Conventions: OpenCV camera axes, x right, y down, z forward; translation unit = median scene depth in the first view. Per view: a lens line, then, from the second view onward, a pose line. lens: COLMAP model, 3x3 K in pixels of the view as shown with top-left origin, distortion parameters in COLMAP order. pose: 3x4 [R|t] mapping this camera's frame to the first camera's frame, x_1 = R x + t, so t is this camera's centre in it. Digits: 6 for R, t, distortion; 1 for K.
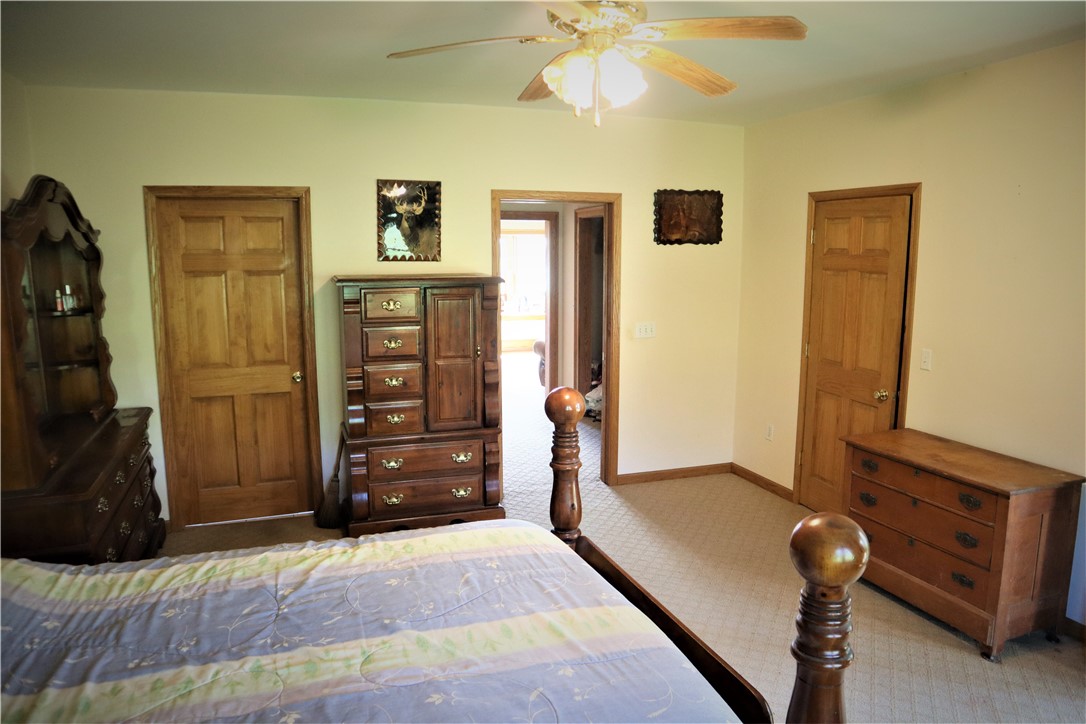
lens RADIAL K [[758.4, 0, 546.2], [0, 758.4, 360.6], [0, 0, 1]] dist [-0.039262, 0.018058]
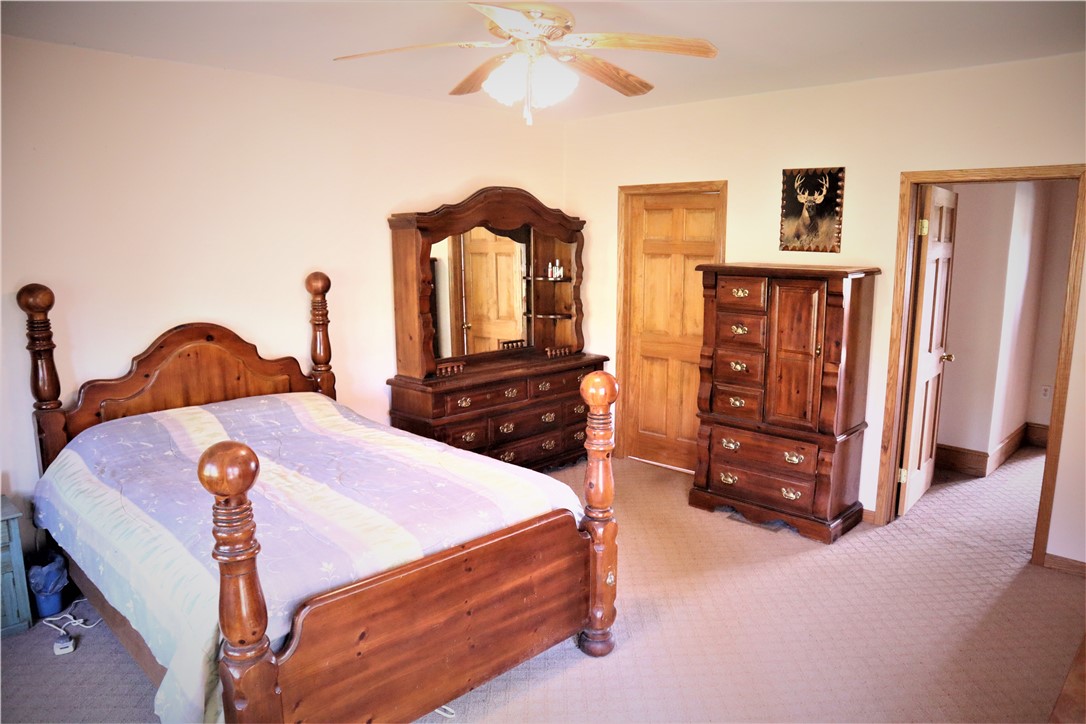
lens RADIAL K [[758.4, 0, 548.2], [0, 758.4, 363.9], [0, 0, 1]] dist [-0.039262, 0.018058]
pose [[0.481581, 0.156874, -0.862248, 0.541168], [-0.139684, 0.985012, 0.101193, -0.042593], [0.865199, 0.071710, 0.496275, 0.250342]]
